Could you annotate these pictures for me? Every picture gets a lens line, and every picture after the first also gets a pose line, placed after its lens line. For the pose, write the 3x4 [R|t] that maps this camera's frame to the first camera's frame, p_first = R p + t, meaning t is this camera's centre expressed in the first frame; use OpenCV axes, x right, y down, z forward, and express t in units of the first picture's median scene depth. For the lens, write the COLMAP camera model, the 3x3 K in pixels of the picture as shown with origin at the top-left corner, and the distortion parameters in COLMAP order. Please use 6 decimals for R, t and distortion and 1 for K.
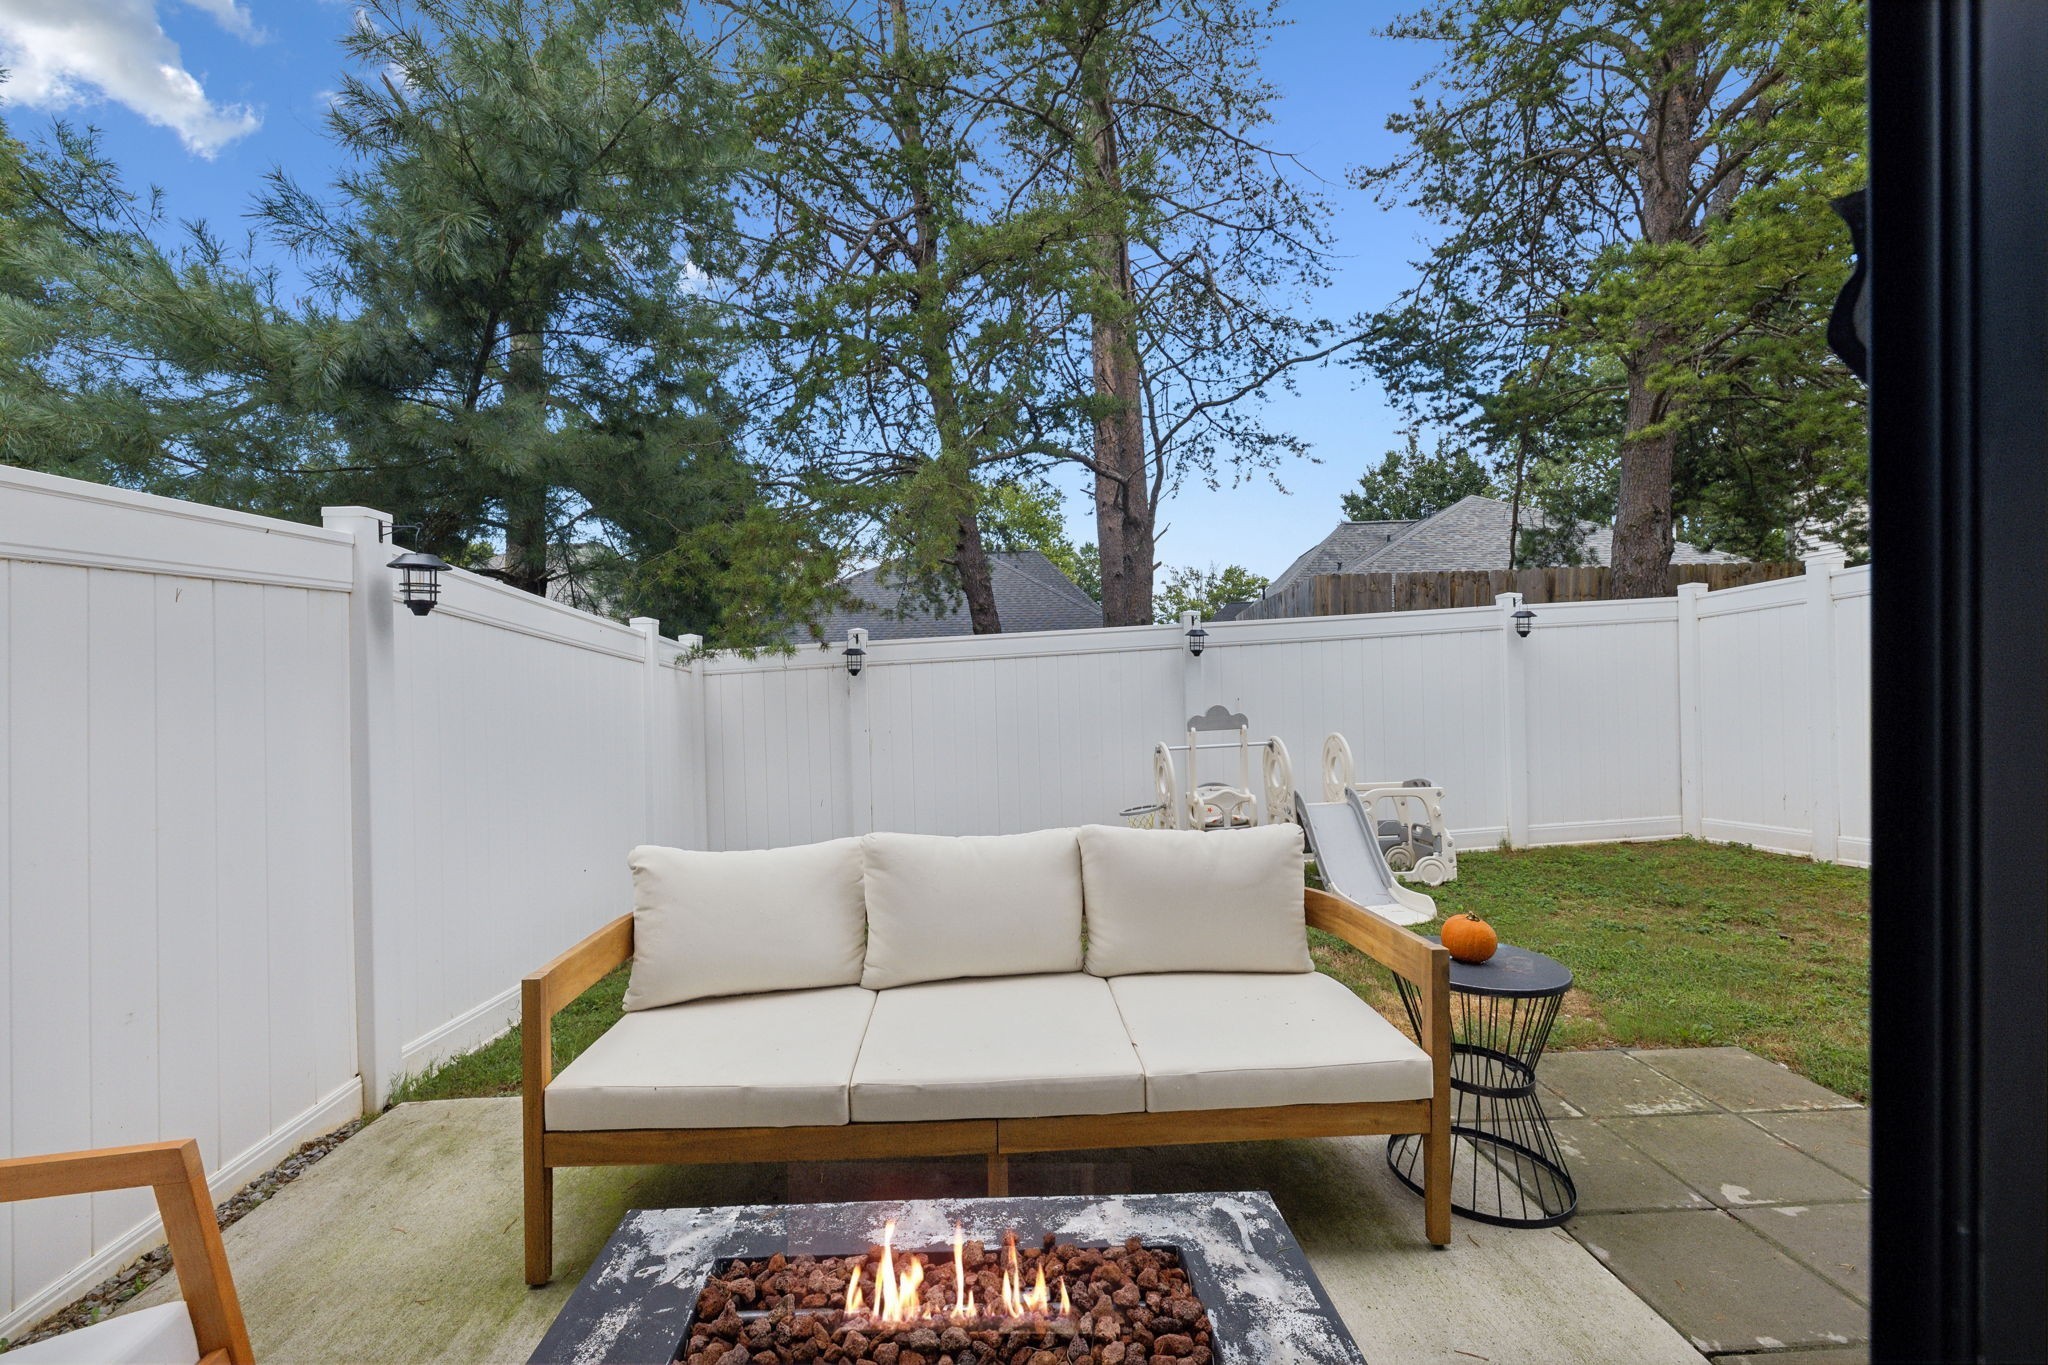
lens RADIAL K [[859.9, 0, 1011.0], [0, 859.9, 676.1], [0, 0, 1]] dist [-0.000049, 0.000098]
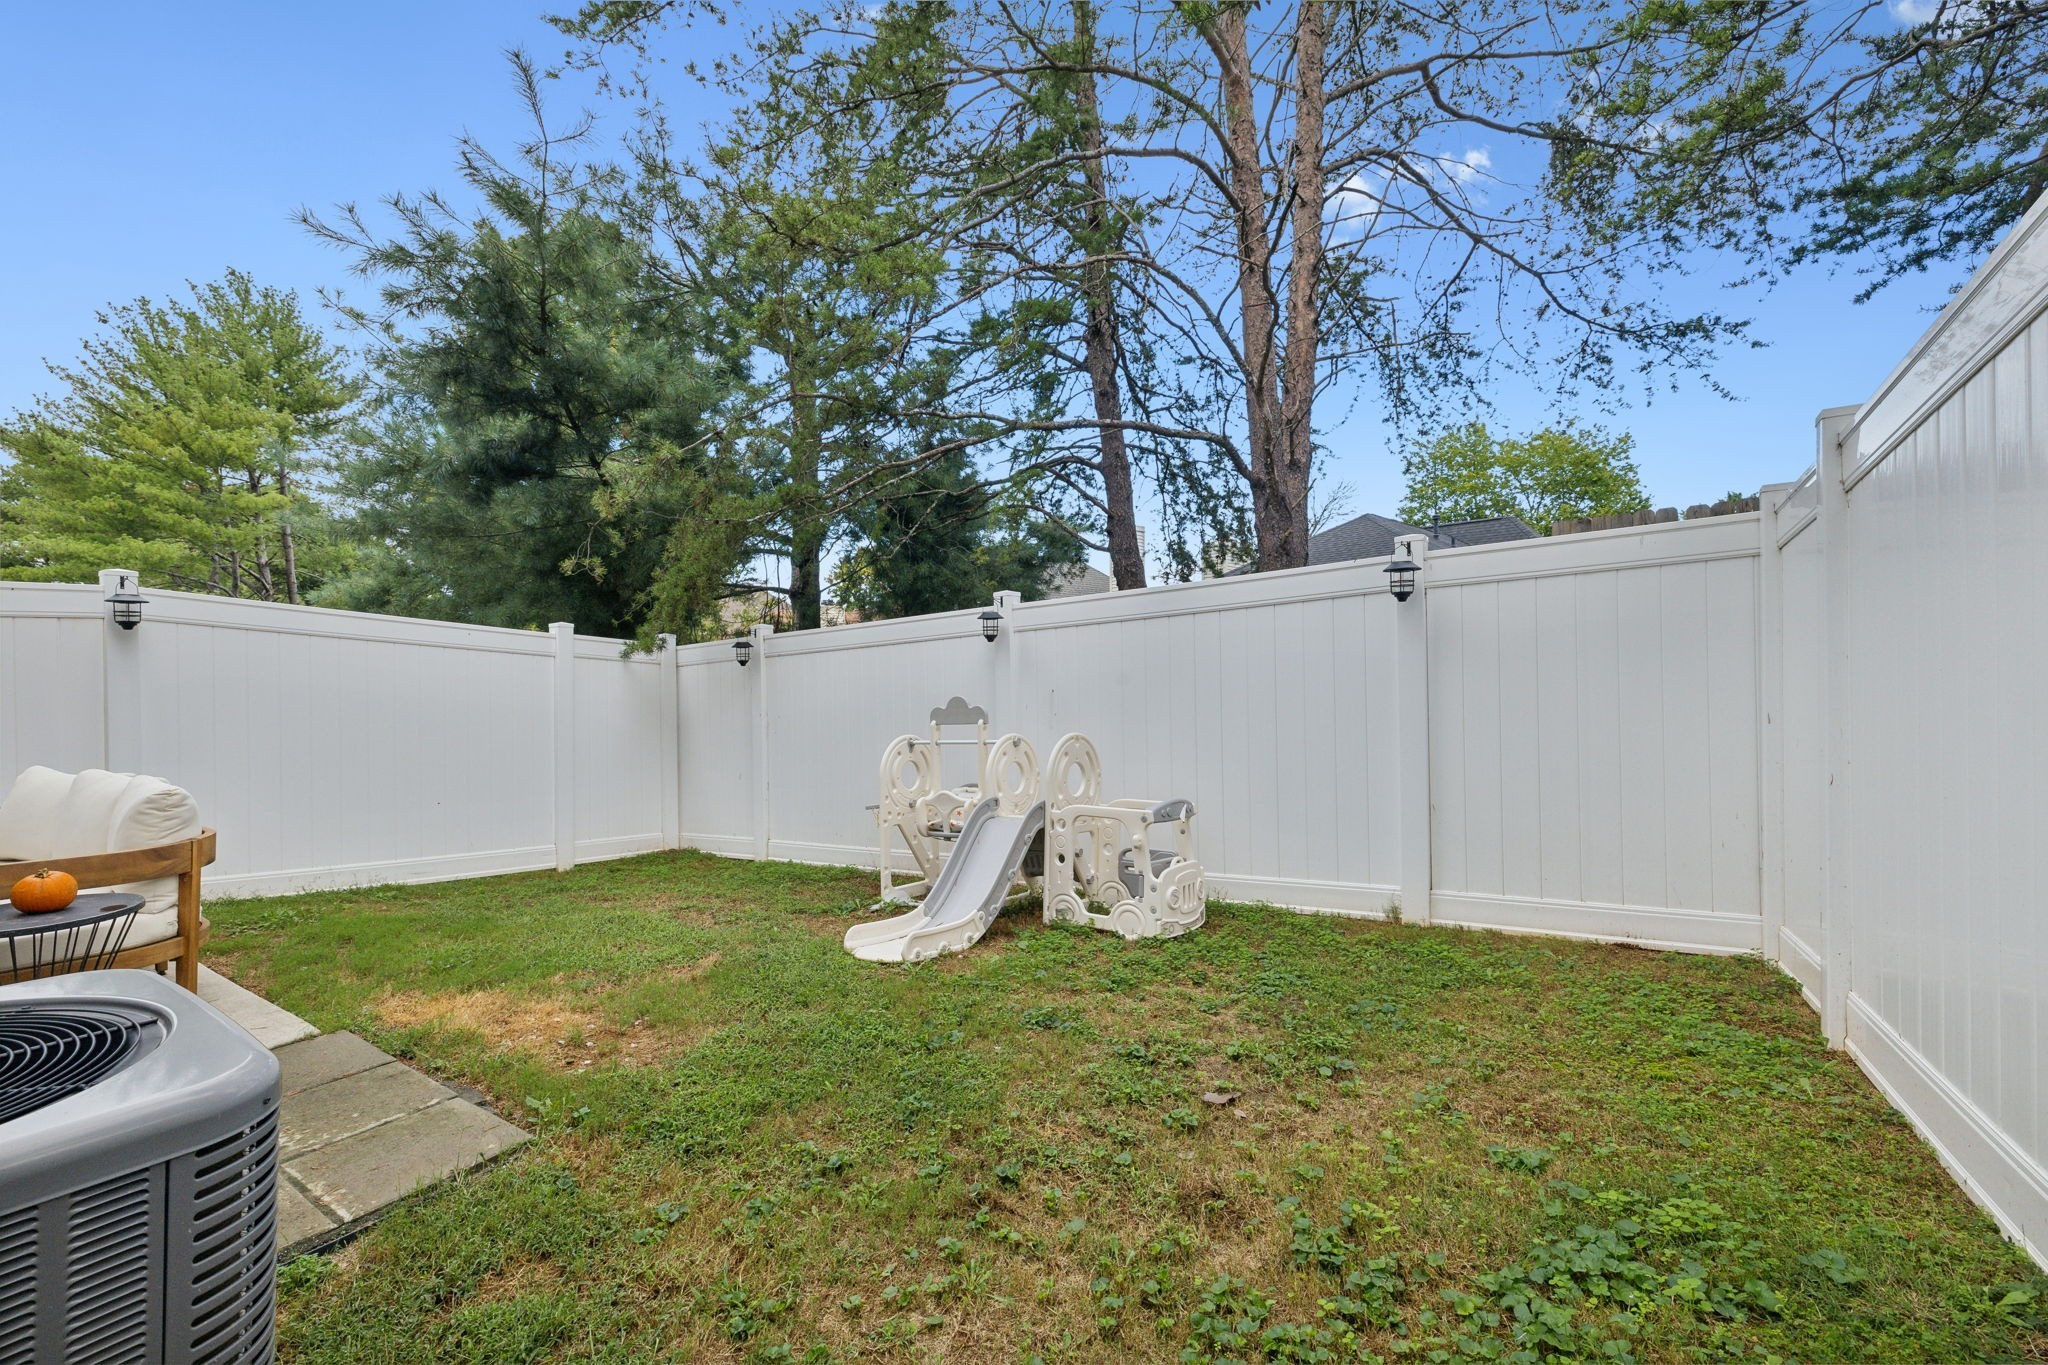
lens RADIAL K [[859.9, 0, 1023.3], [0, 859.9, 678.2], [0, 0, 1]] dist [-0.000049, 0.000098]
pose [[0.799896, 0.002109, -0.600135, 2.518007], [0.002840, 0.999969, 0.007300, 0.026874], [0.600132, -0.007544, 0.799866, 0.999055]]
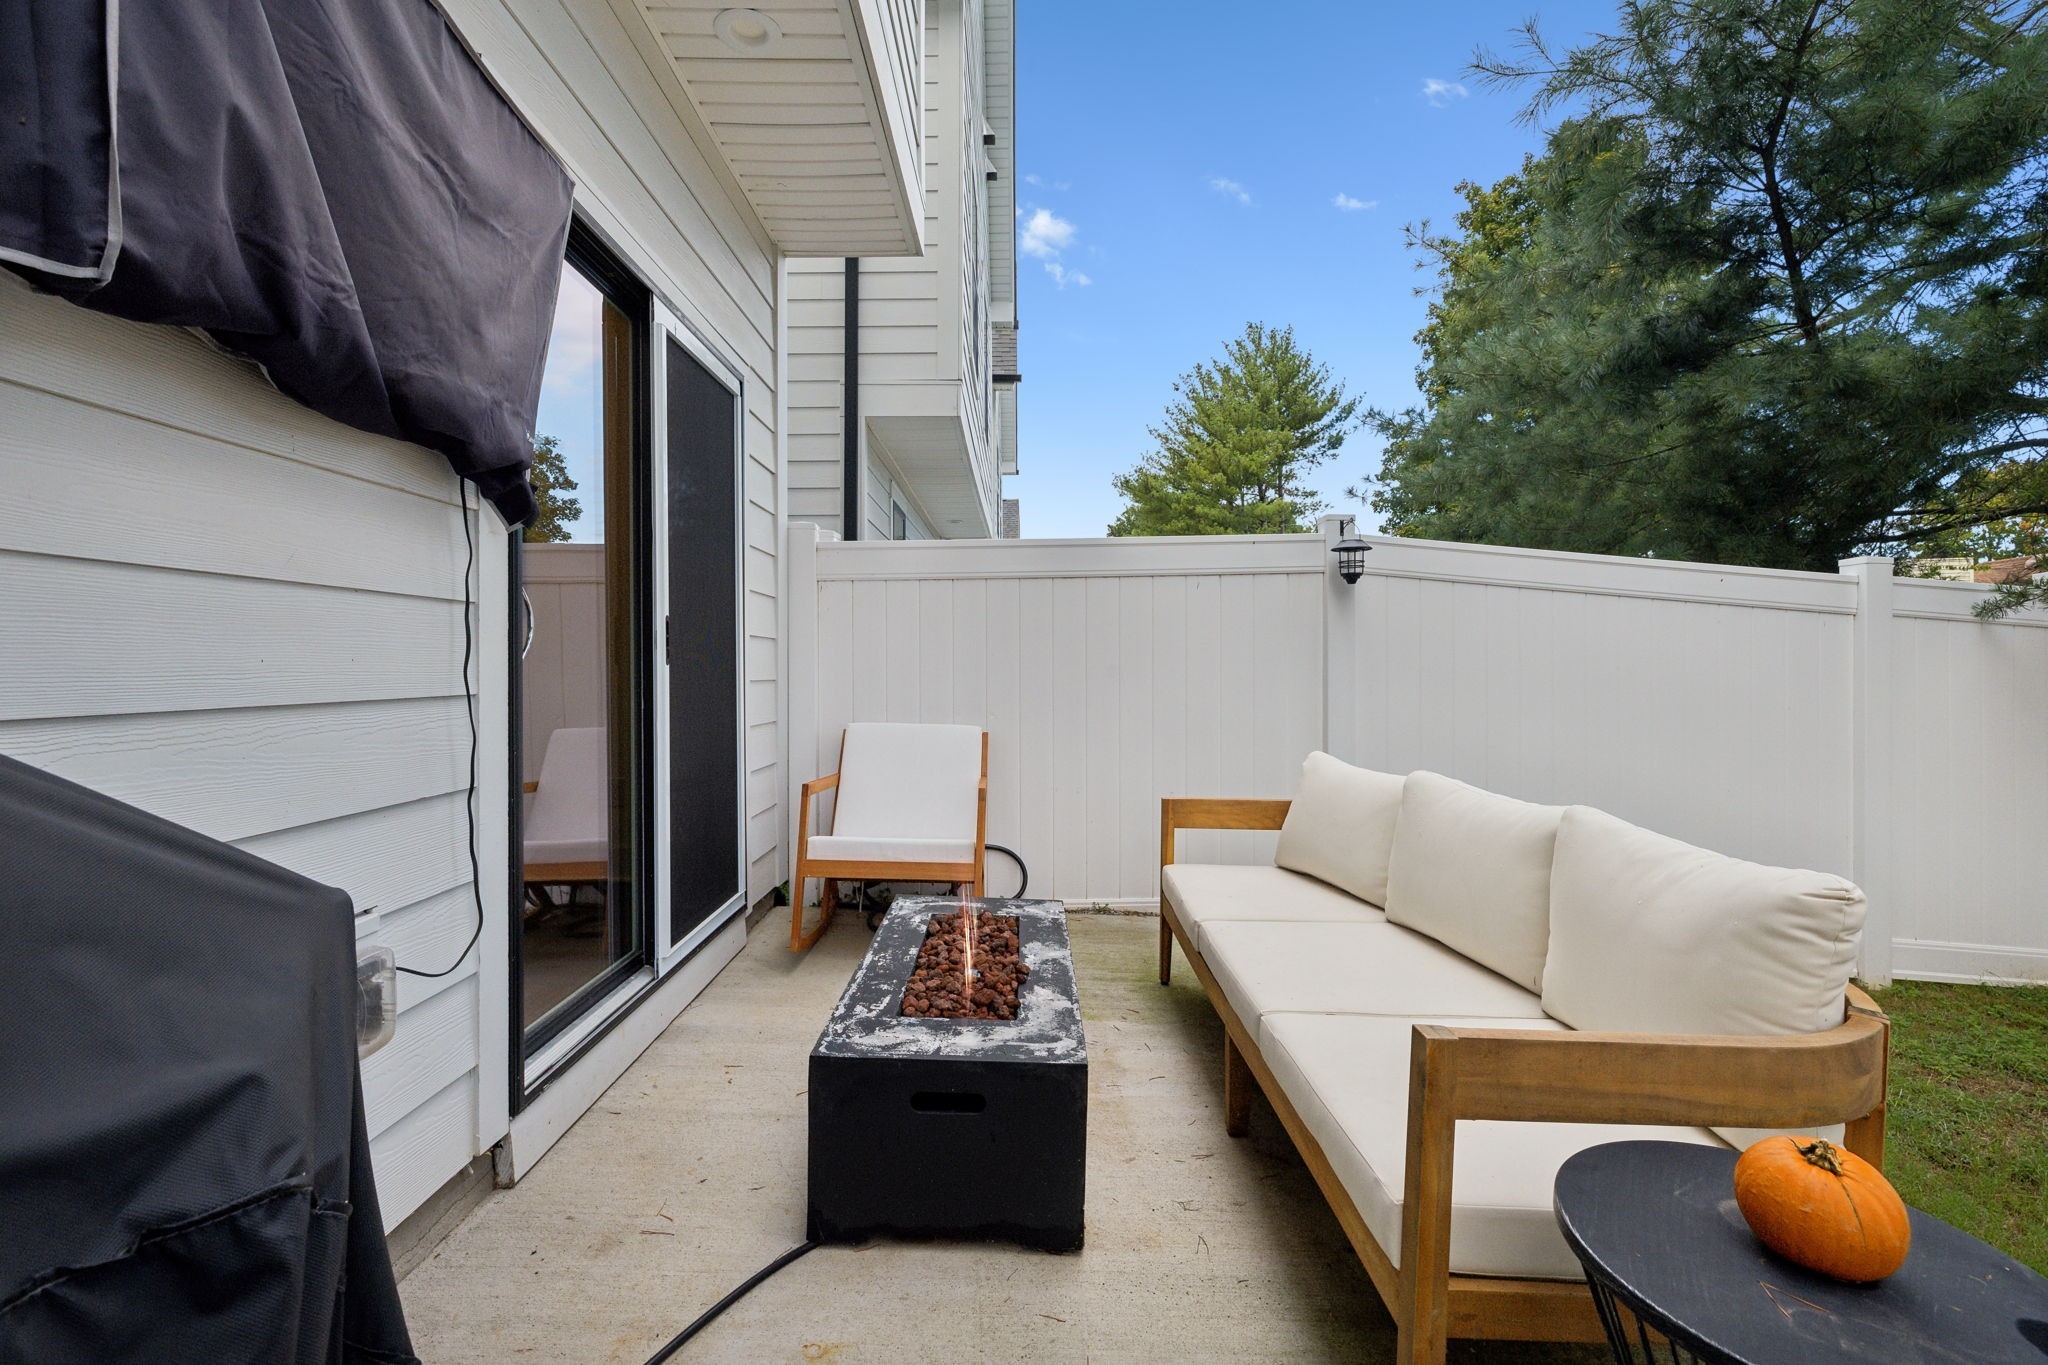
lens RADIAL K [[859.9, 0, 1010.3], [0, 859.9, 684.9], [0, 0, 1]] dist [-0.000049, 0.000098]
pose [[-0.058665, 0.034336, -0.997687, 1.082226], [-0.006214, 0.999376, 0.034760, 0.069340], [0.998258, 0.008239, -0.058415, 0.762717]]
